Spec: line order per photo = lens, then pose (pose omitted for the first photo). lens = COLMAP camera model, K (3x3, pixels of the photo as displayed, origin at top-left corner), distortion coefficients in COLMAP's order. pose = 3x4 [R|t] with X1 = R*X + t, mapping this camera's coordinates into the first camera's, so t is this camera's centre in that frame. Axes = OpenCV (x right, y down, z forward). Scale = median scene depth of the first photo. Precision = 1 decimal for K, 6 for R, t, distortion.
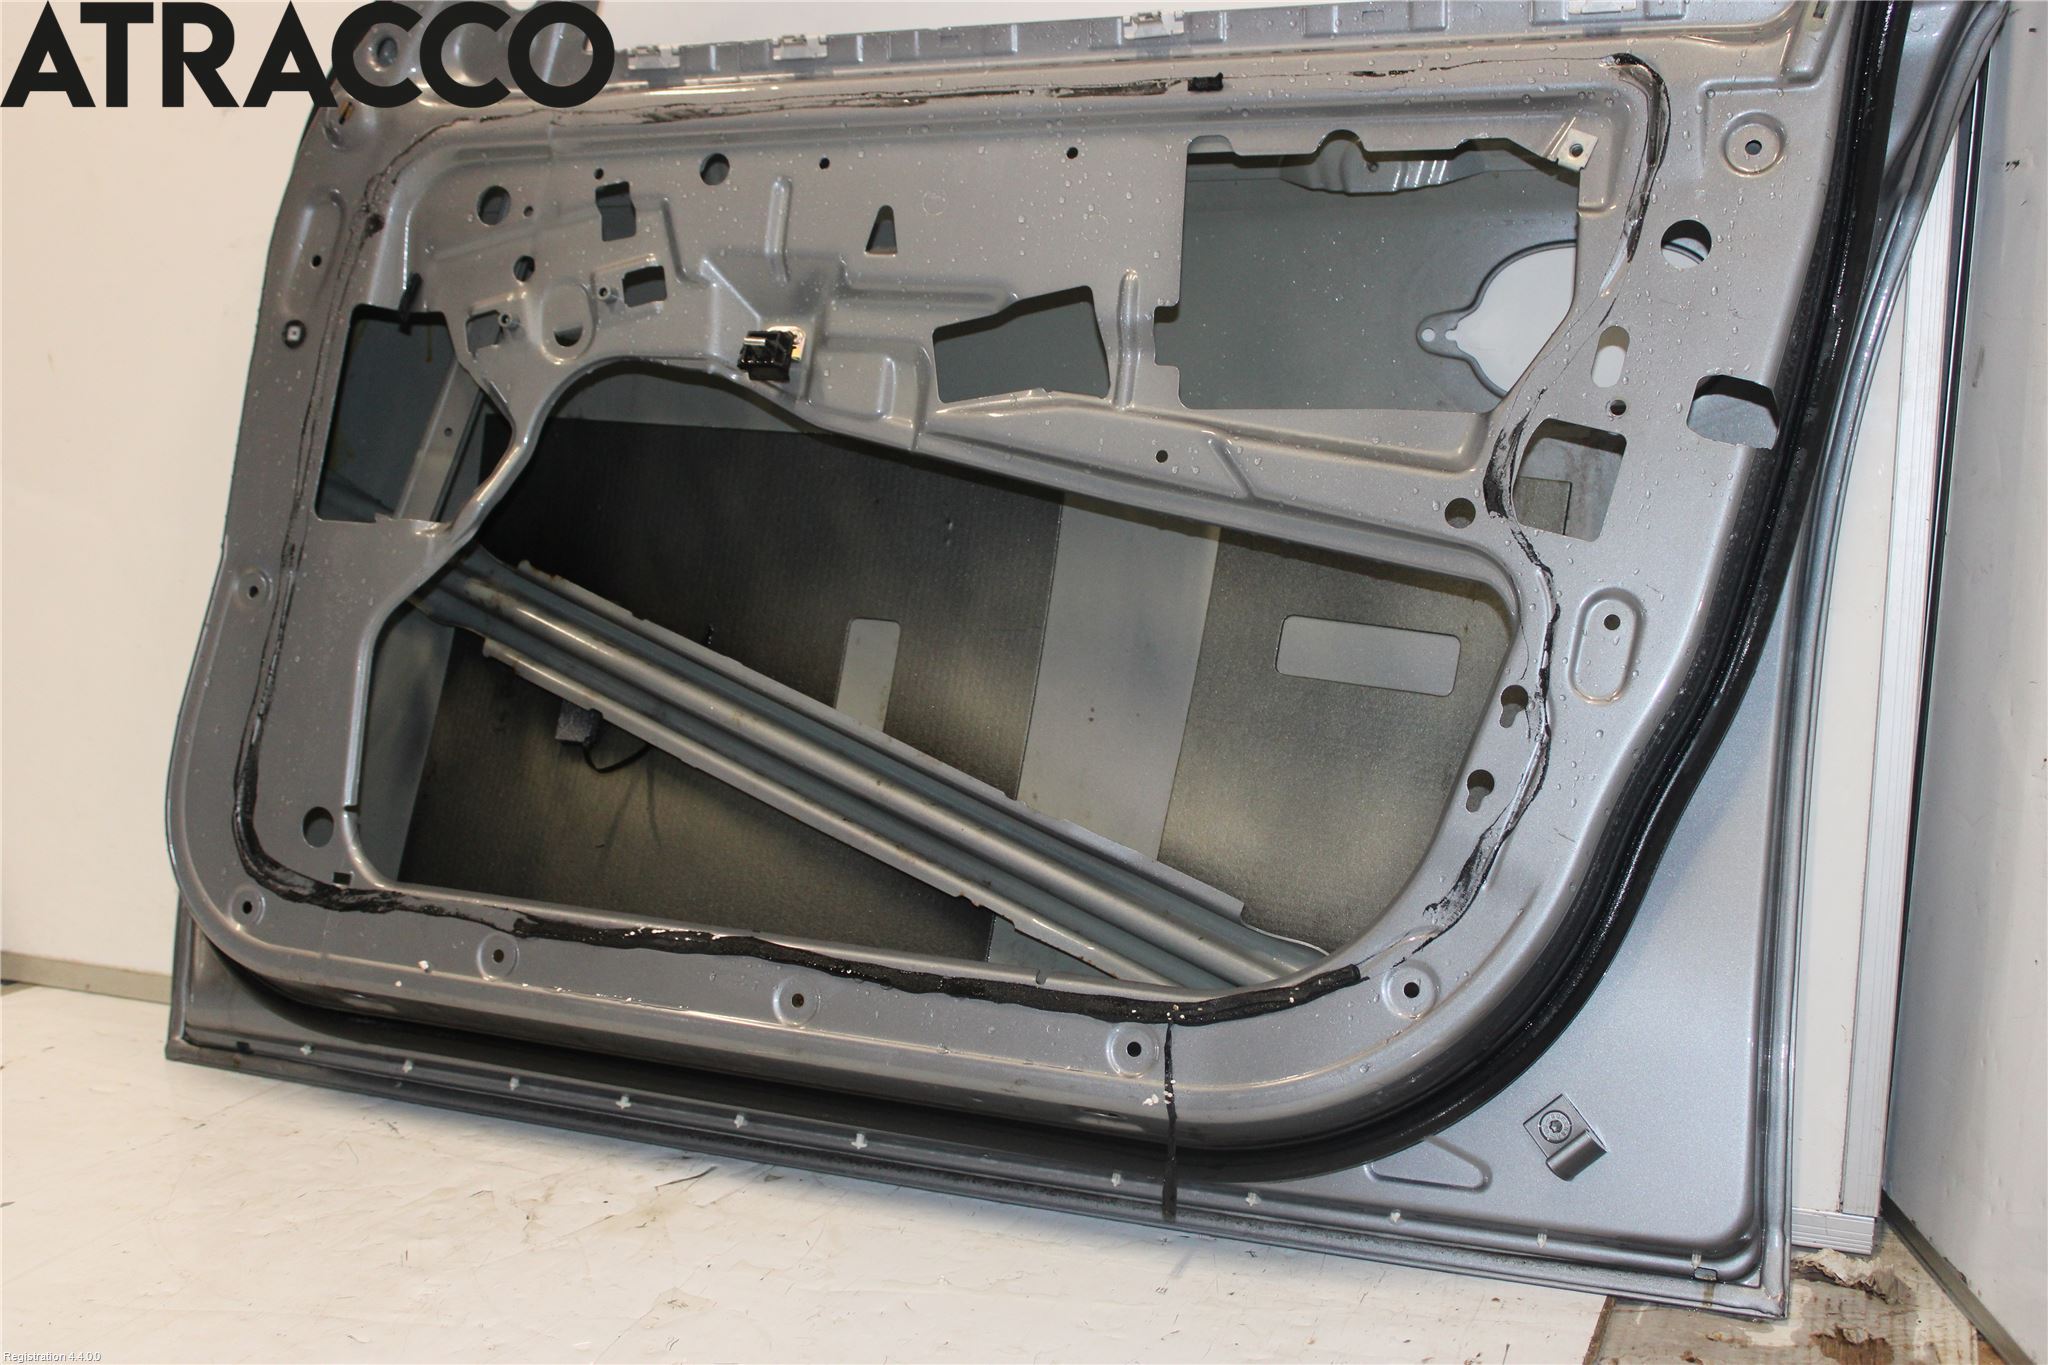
lens RADIAL K [[2629.0, 0, 1024.0], [0, 2629.0, 682.5], [0, 0, 1]] dist [-0.089925, 0.307567]
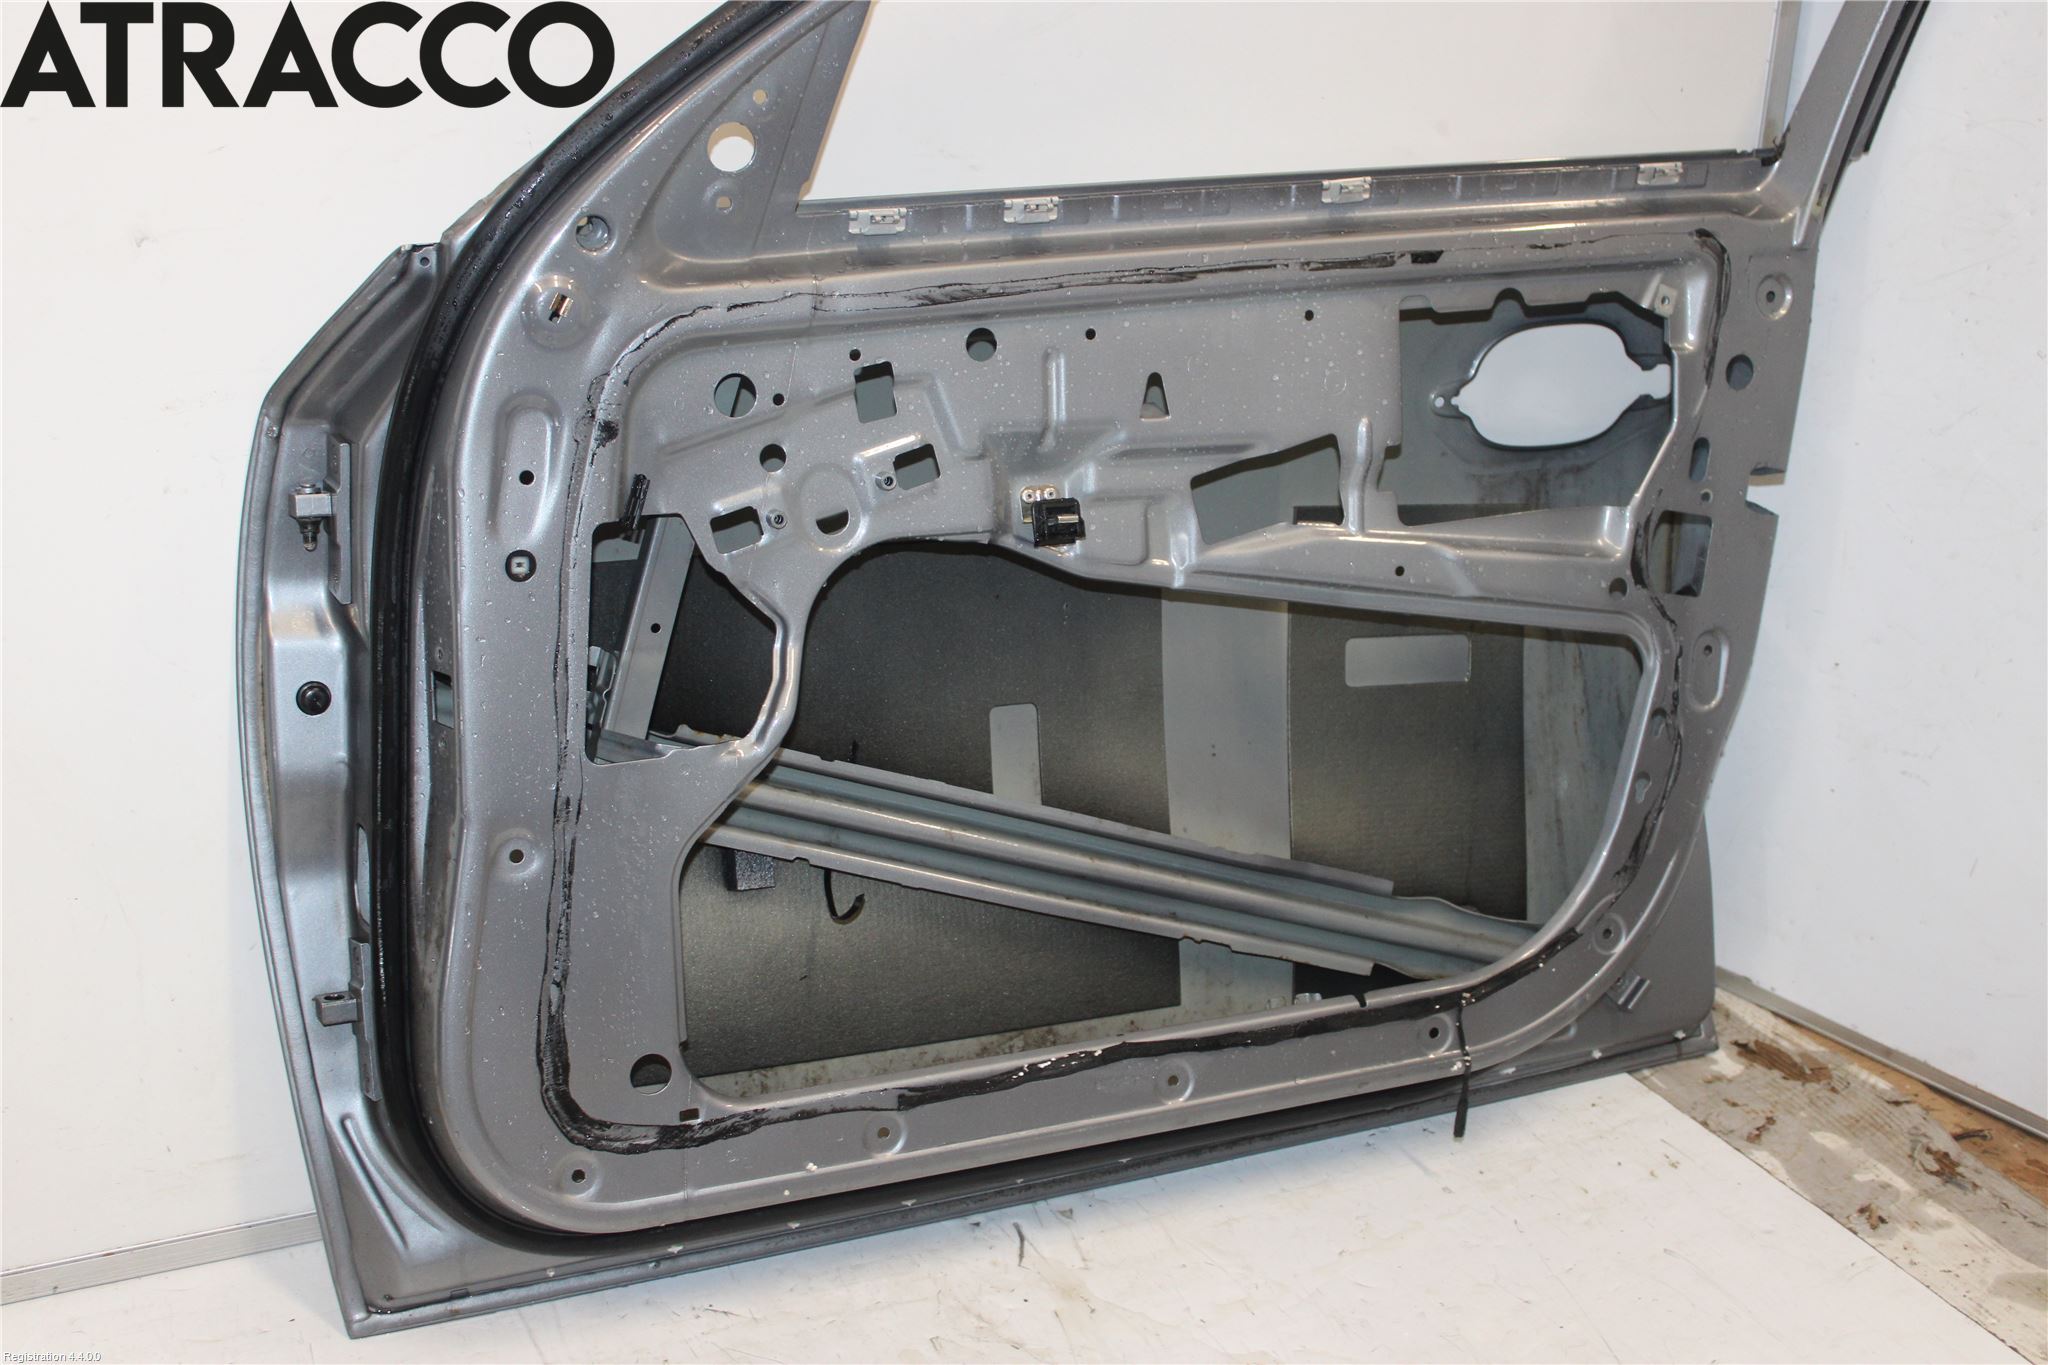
lens RADIAL K [[2629.0, 0, 1024.0], [0, 2629.0, 682.5], [0, 0, 1]] dist [-0.089925, 0.307567]
pose [[0.640497, -0.268242, 0.719590, -0.866417], [0.031212, 0.945333, 0.324610, -0.400732], [-0.767326, -0.185452, 0.613855, 0.353765]]
